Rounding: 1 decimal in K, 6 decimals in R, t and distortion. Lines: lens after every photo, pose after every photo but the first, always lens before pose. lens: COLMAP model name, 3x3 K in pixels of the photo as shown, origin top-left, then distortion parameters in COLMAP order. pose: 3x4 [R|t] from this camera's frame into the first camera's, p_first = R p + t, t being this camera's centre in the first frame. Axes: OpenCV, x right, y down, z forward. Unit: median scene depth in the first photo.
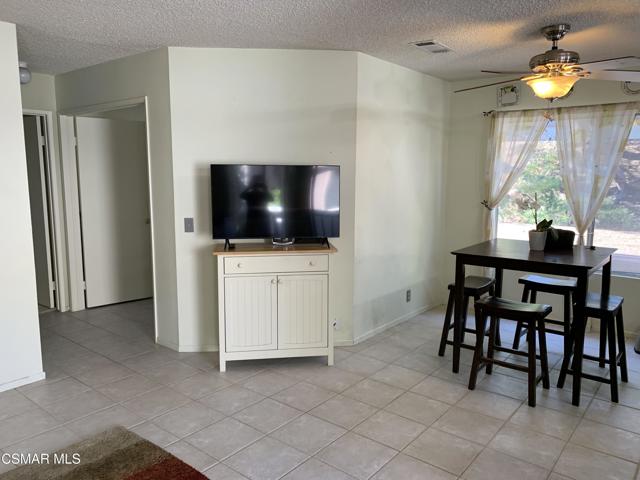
lens RADIAL K [[484.4, 0, 320.0], [0, 484.4, 240.0], [0, 0, 1]] dist [-0.005319, 0.000083]
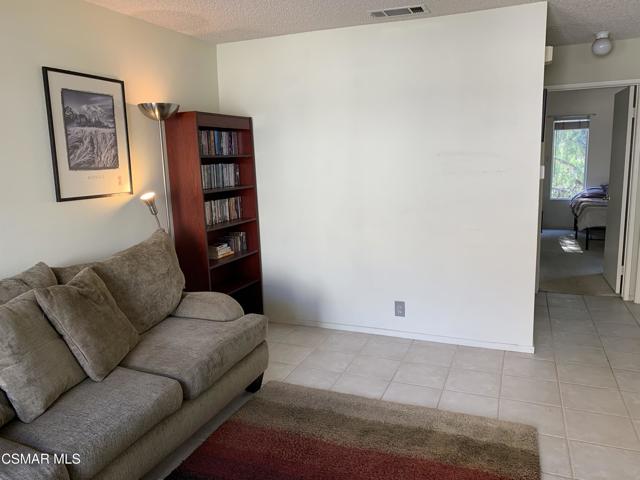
lens RADIAL K [[483.0, 0, 320.3], [0, 483.0, 237.0], [0, 0, 1]] dist [0.041219, -0.098532]
pose [[0.290239, 0.149080, -0.945271, 0.149898], [-0.106655, 0.986676, 0.122863, -0.020736], [0.950992, 0.065158, 0.302272, 0.168644]]
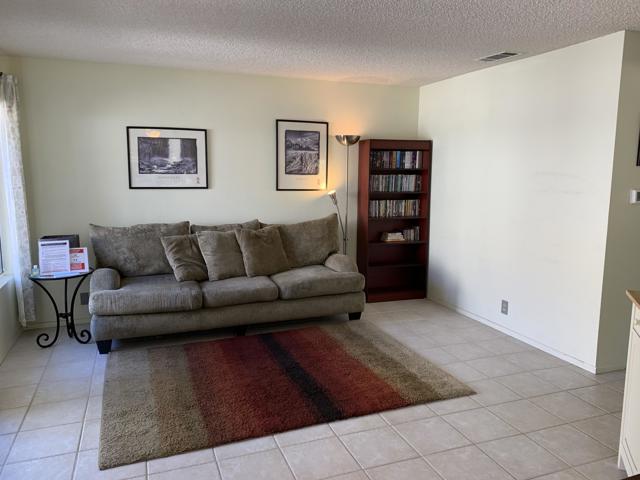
lens RADIAL K [[486.1, 0, 320.0], [0, 486.1, 240.0], [0, 0, 1]] dist [0.056352, -0.088484]
pose [[-0.497946, 0.122138, -0.858564, 0.387032], [-0.130337, 0.968247, 0.213333, -0.089663], [0.857358, 0.218131, -0.466215, 0.617797]]
